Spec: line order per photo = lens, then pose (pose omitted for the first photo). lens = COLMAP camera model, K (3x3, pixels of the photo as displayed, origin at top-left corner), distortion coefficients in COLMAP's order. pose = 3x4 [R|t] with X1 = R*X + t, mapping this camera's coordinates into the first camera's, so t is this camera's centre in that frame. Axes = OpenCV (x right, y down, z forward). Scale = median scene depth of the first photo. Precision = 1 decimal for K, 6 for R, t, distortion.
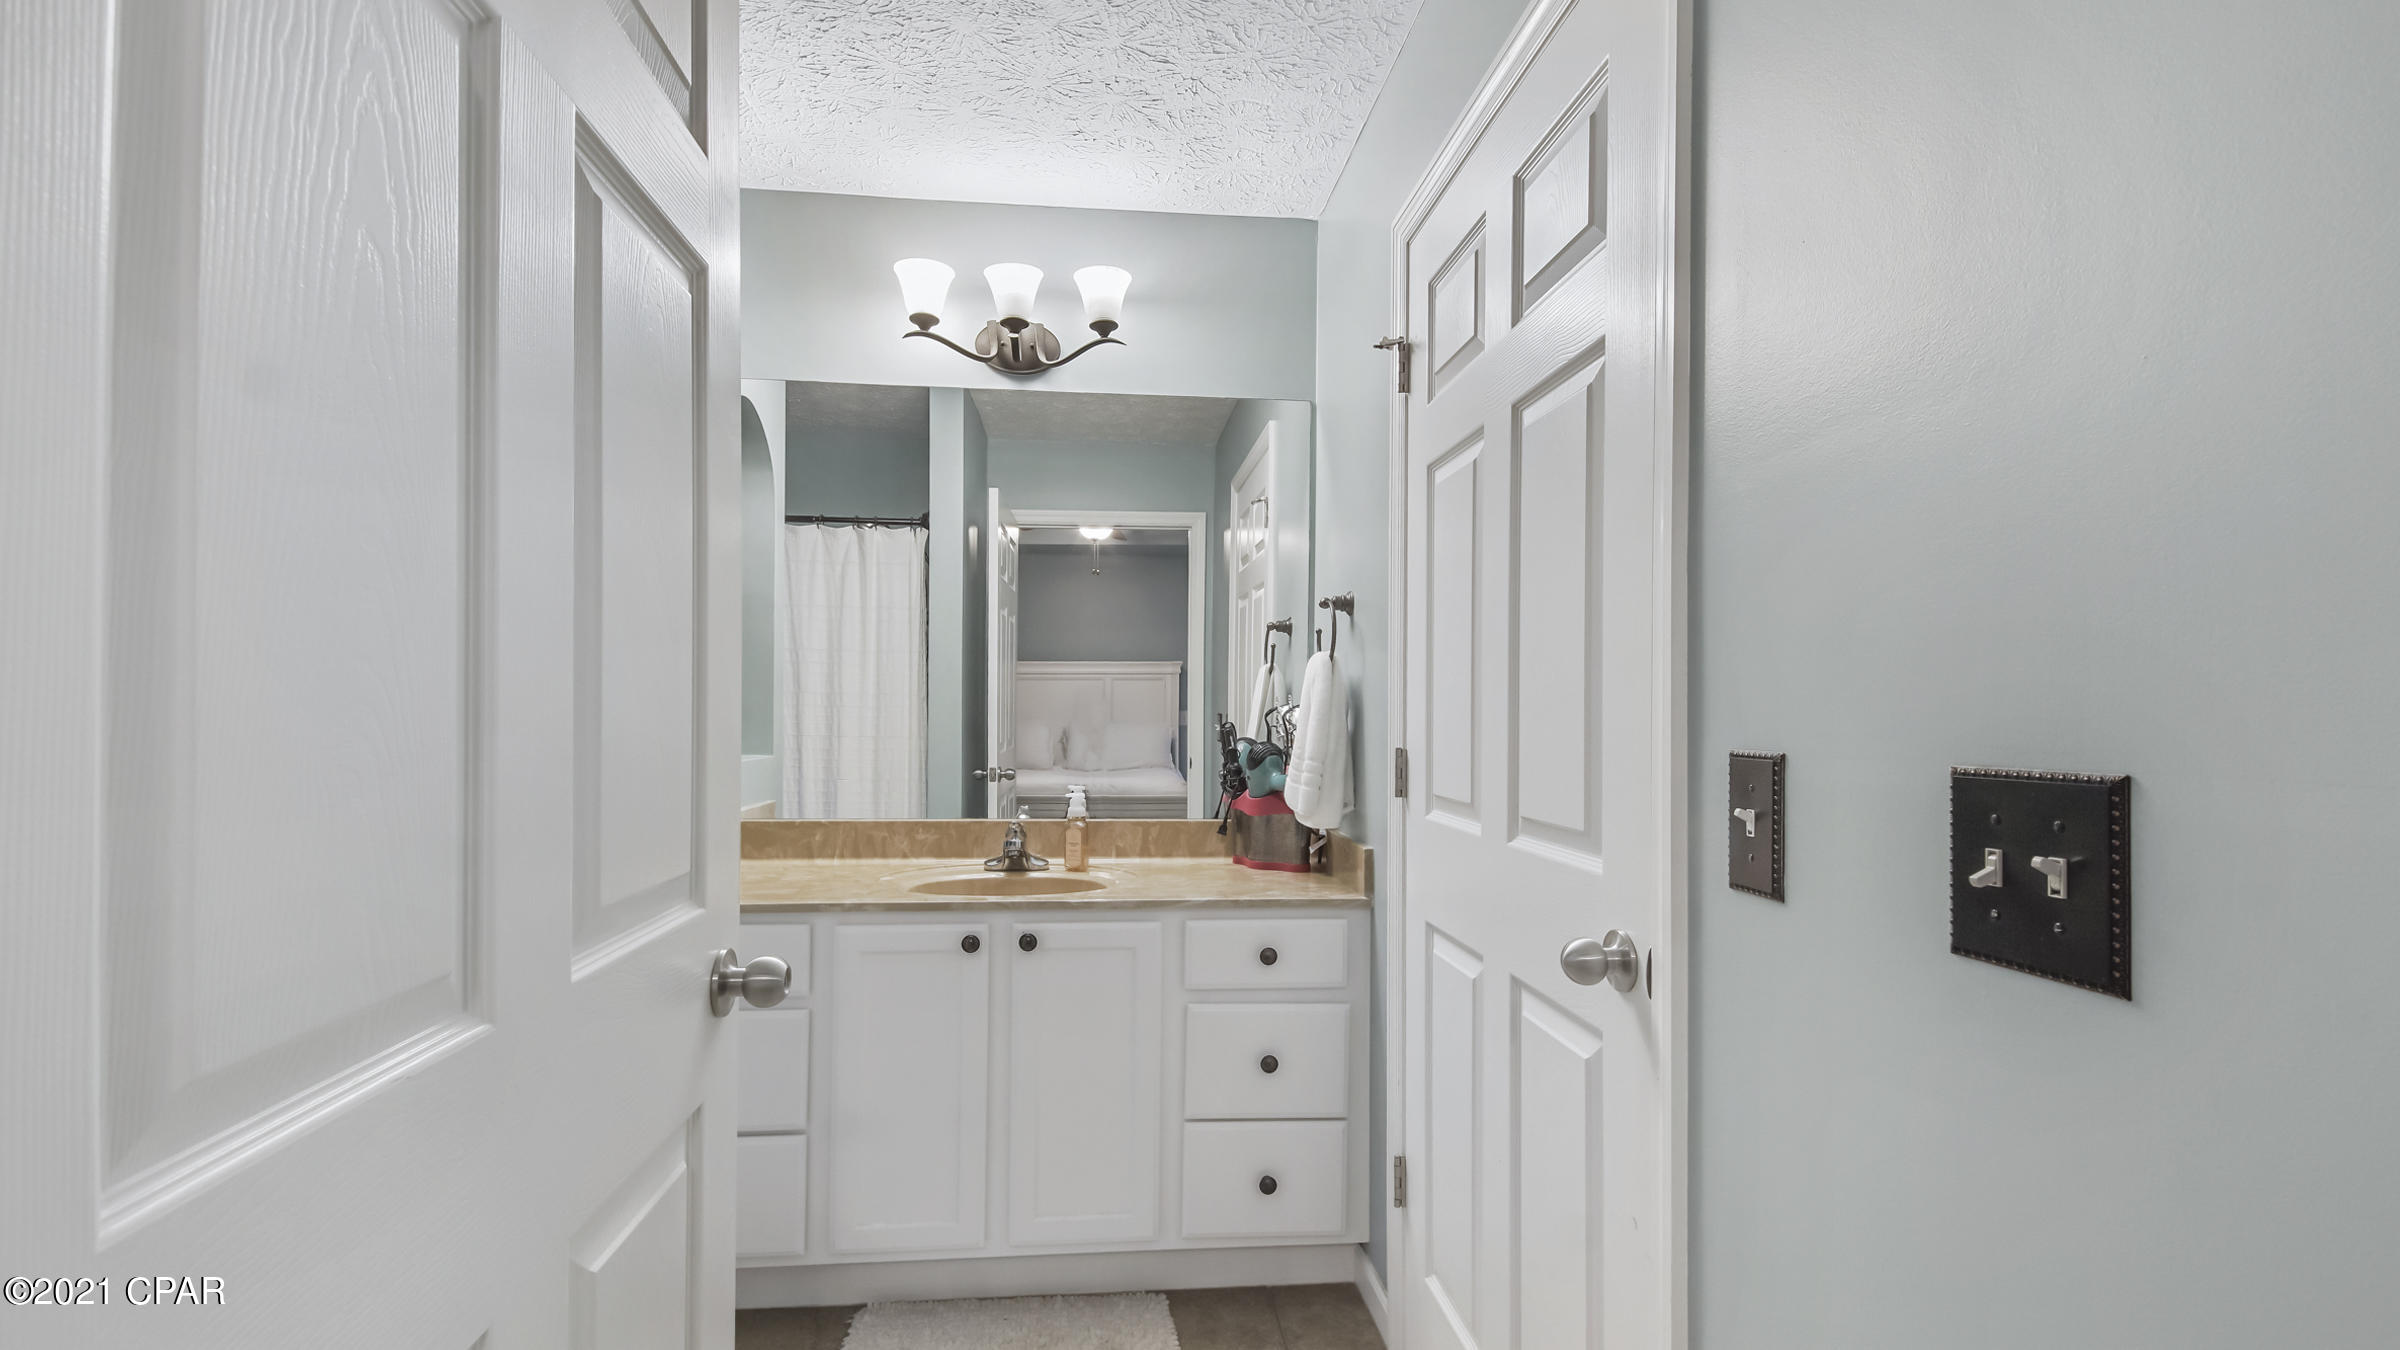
lens RADIAL K [[1080.3, 0, 1217.2], [0, 1080.3, 678.1], [0, 0, 1]] dist [0.003563, -0.000093]
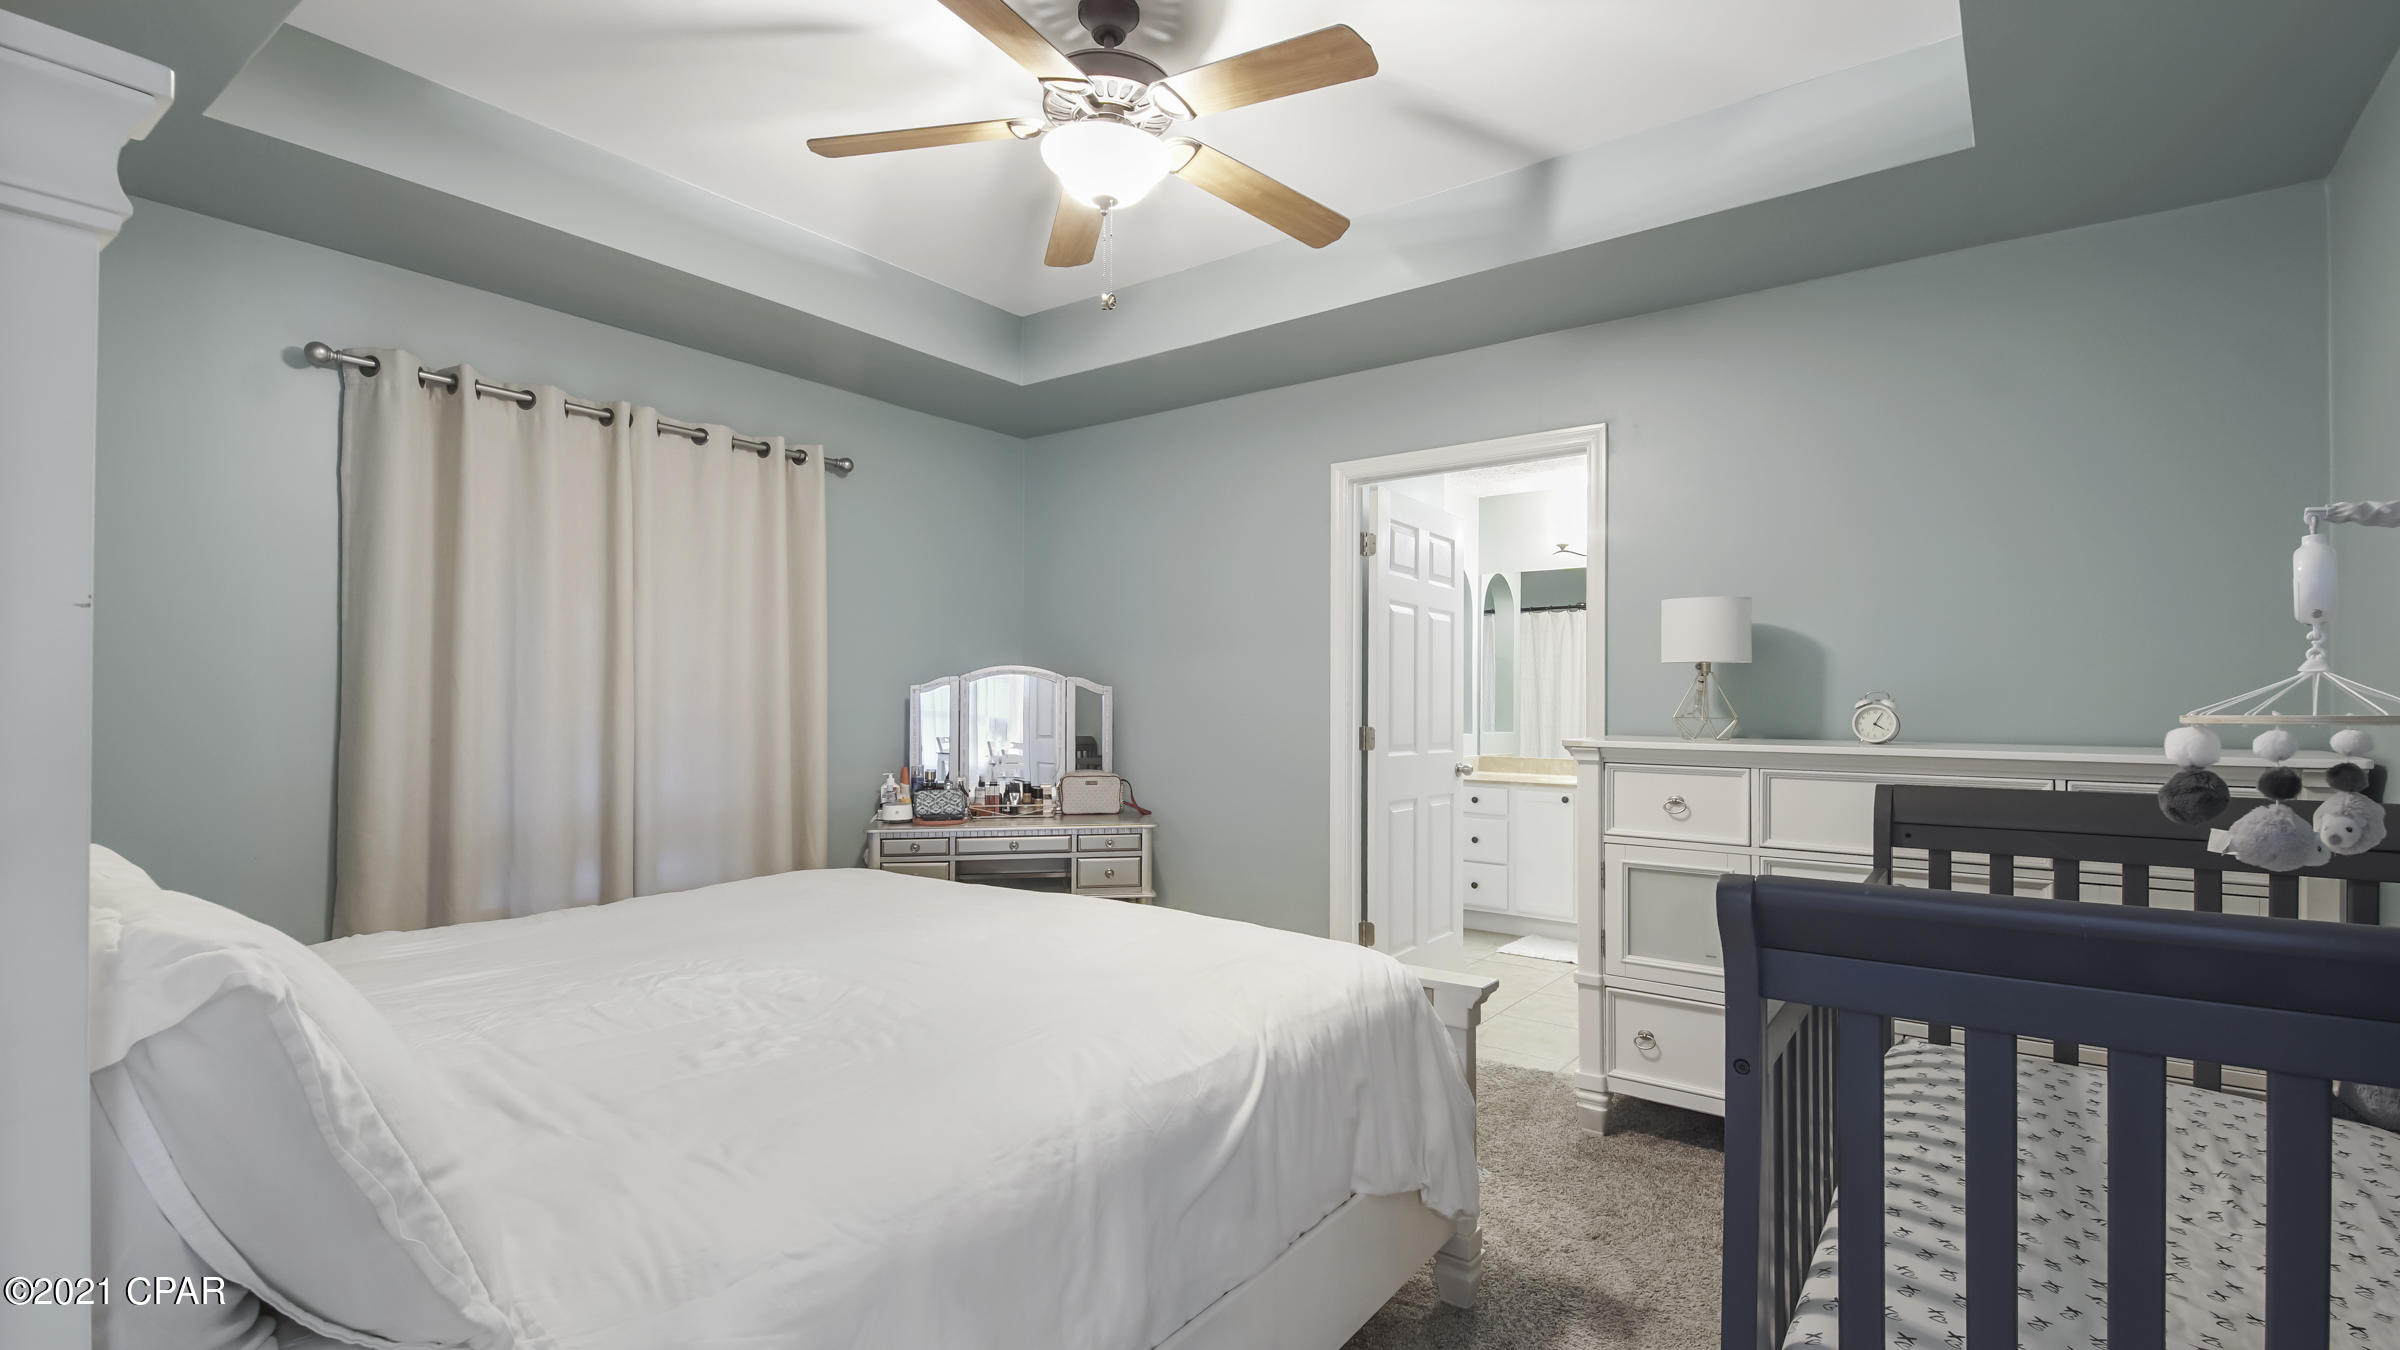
lens RADIAL K [[1080.3, 0, 1217.2], [0, 1080.3, 678.1], [0, 0, 1]] dist [0.003563, -0.000093]
pose [[0.737179, -0.005530, -0.675675, 0.769962], [0.002823, 0.999983, -0.005104, -0.032134], [0.675691, 0.001855, 0.737182, -1.249538]]
